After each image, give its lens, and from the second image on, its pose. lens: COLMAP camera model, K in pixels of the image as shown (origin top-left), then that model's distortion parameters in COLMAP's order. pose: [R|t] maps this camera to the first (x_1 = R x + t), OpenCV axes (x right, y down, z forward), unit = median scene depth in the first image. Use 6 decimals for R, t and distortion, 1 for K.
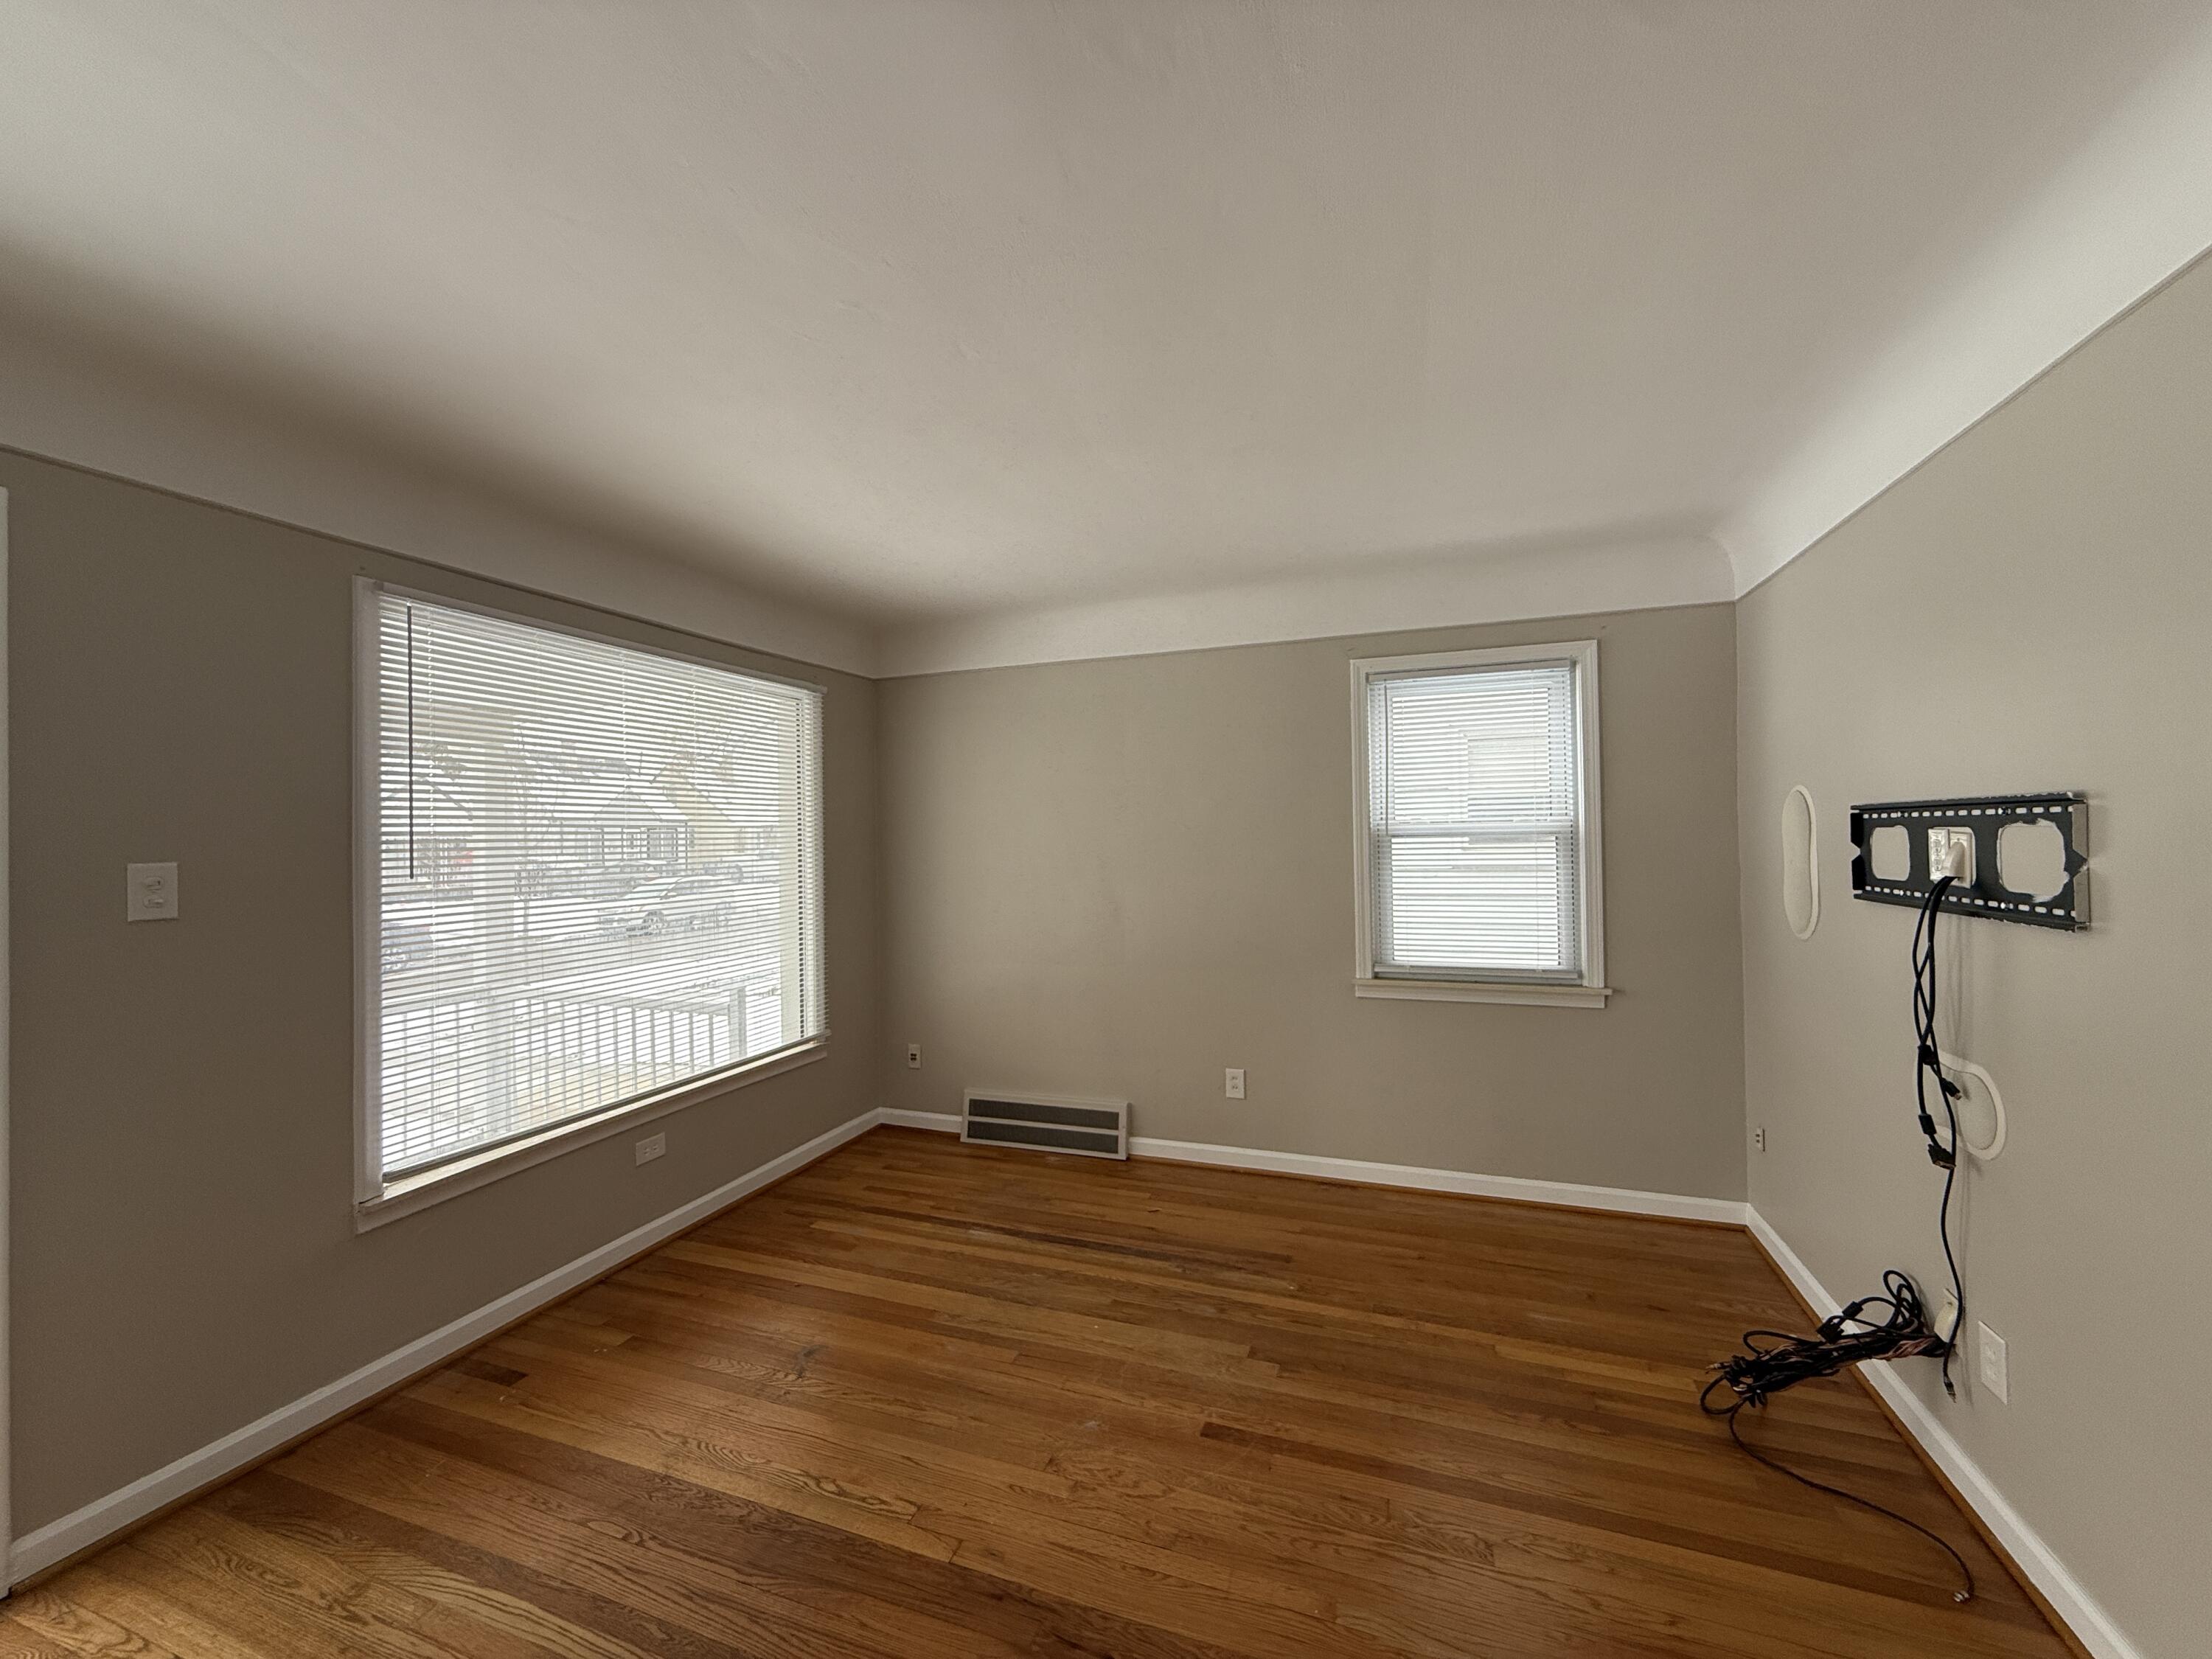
lens RADIAL K [[881.3, 0, 1106.5], [0, 881.3, 829.9], [0, 0, 1]] dist [-0.002877, 0.000539]
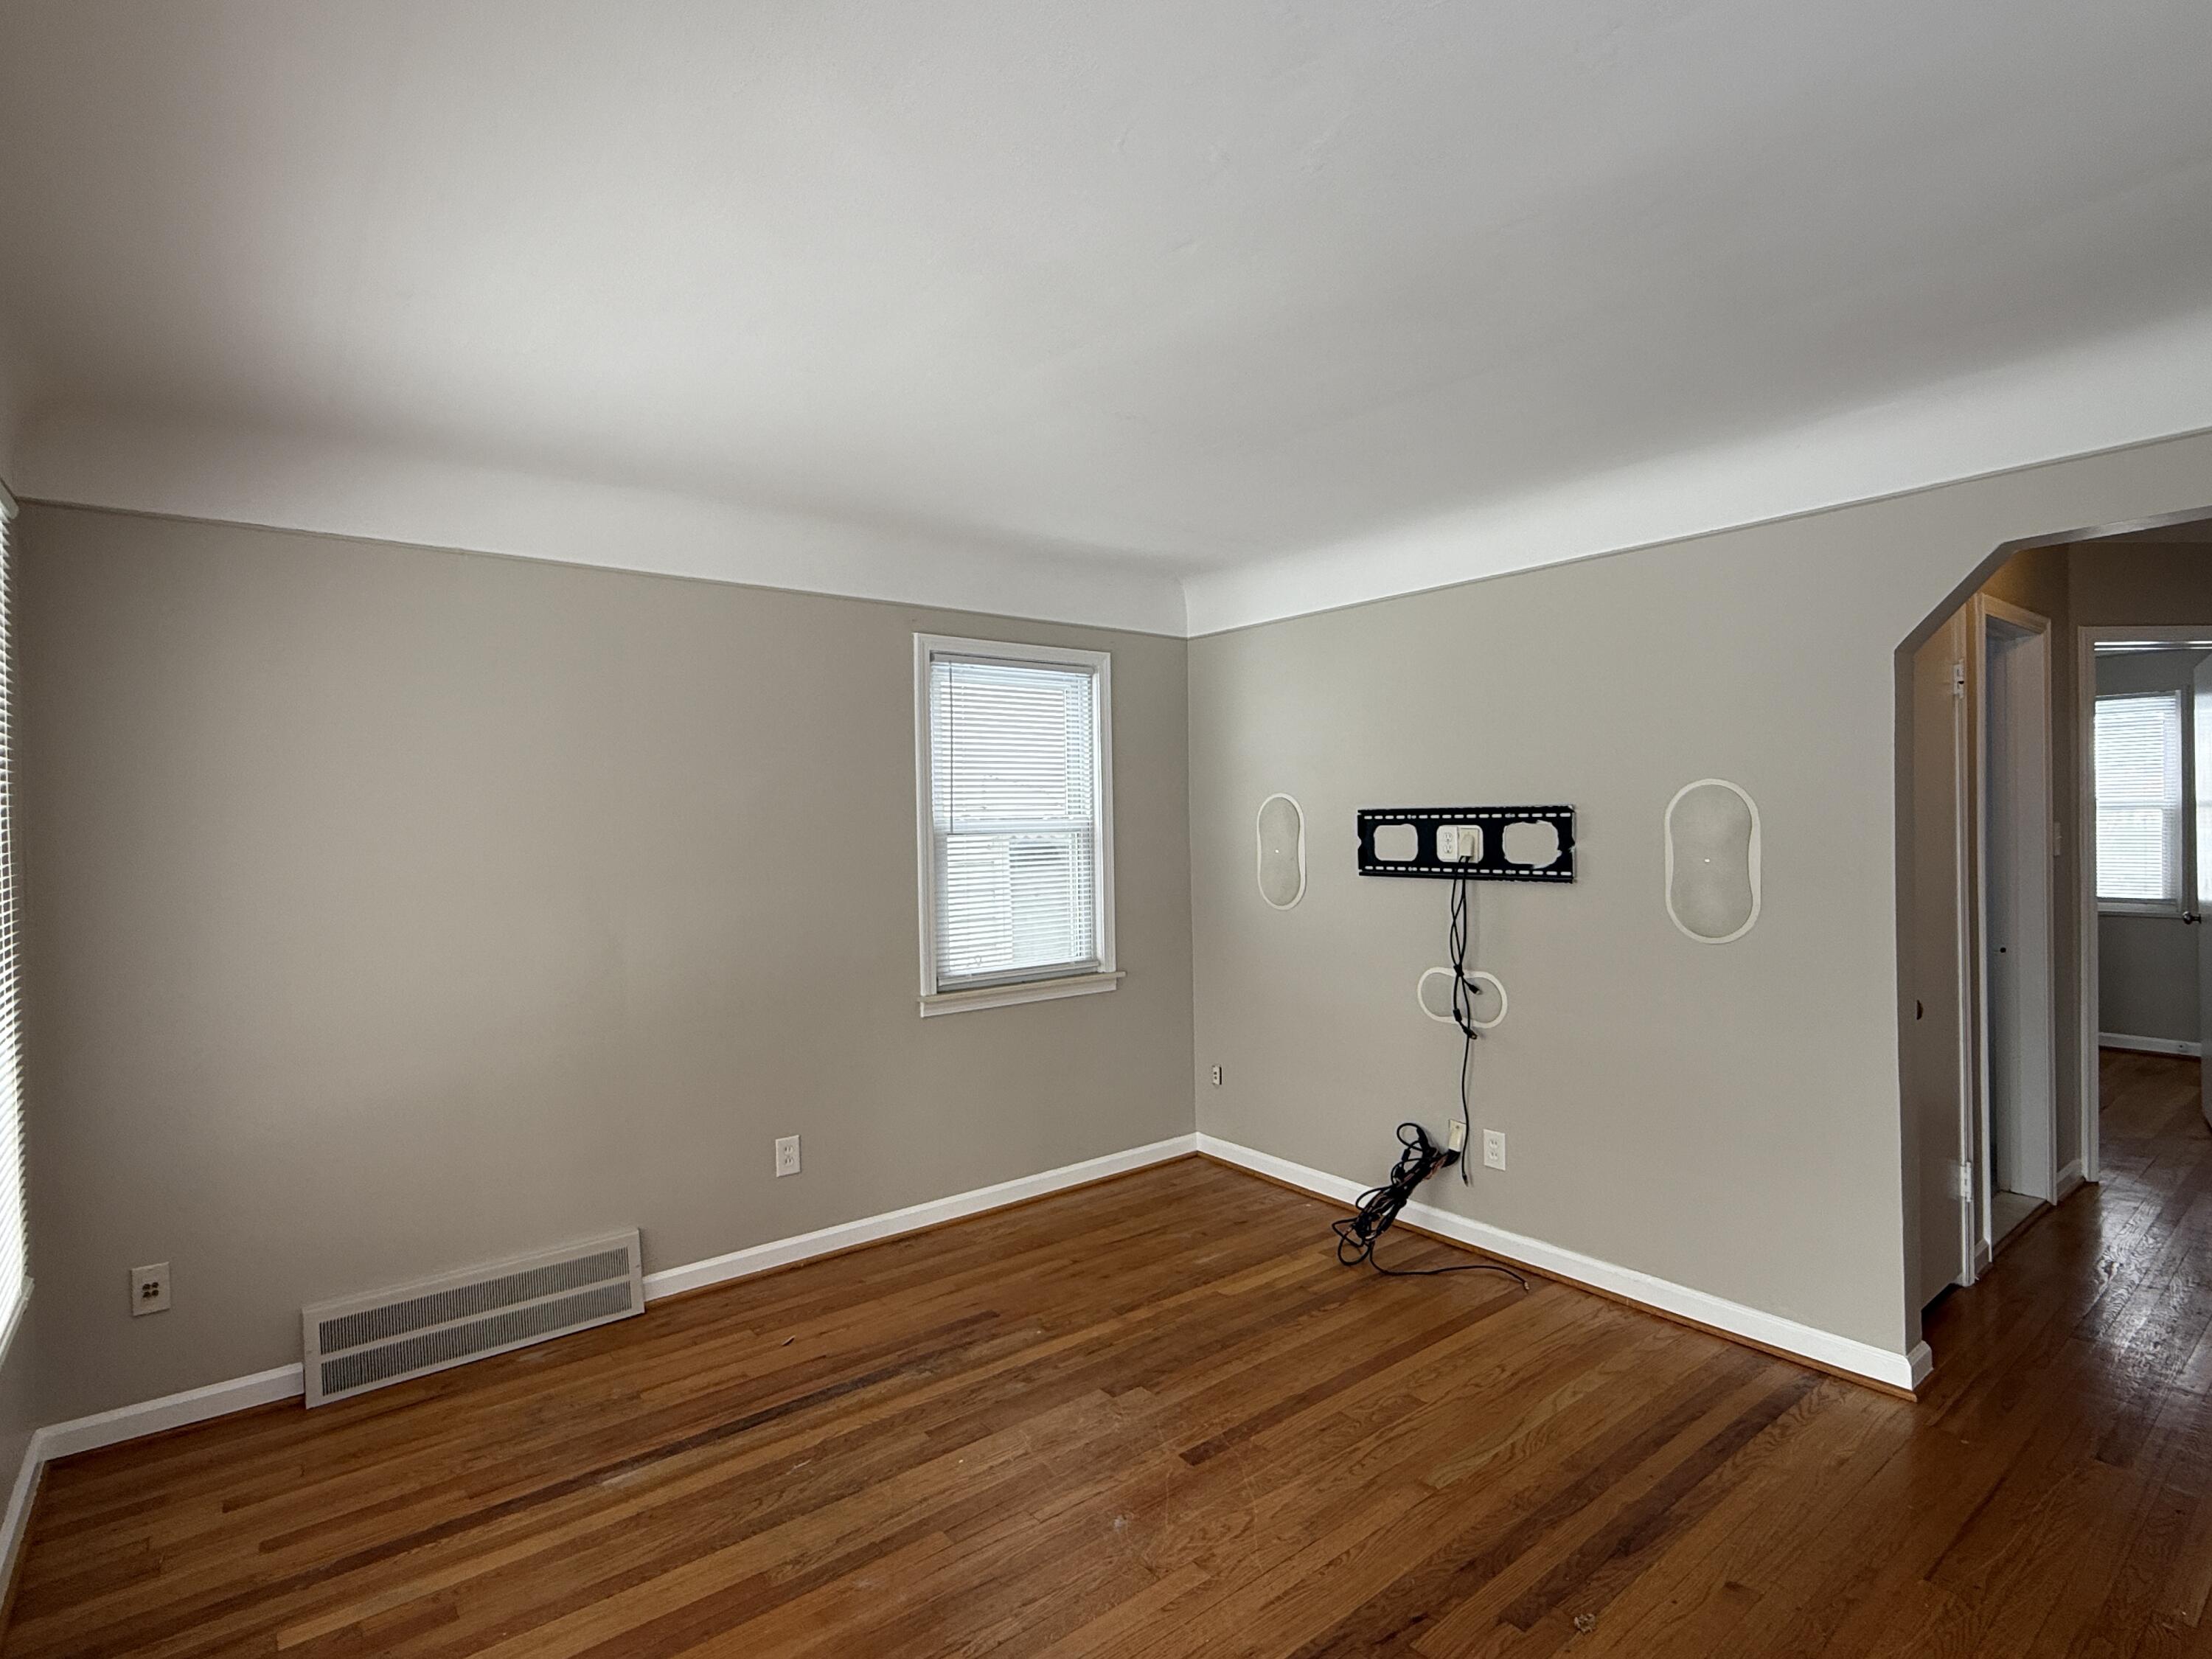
lens RADIAL K [[1099.4, 0, 1110.2], [0, 1099.4, 828.4], [0, 0, 1]] dist [-0.000390, -0.000144]
pose [[0.516899, 0.000919, 0.856046, -0.731957], [0.000347, 0.999999, -0.001282, 0.003602], [-0.856046, 0.000960, 0.516898, 0.357963]]
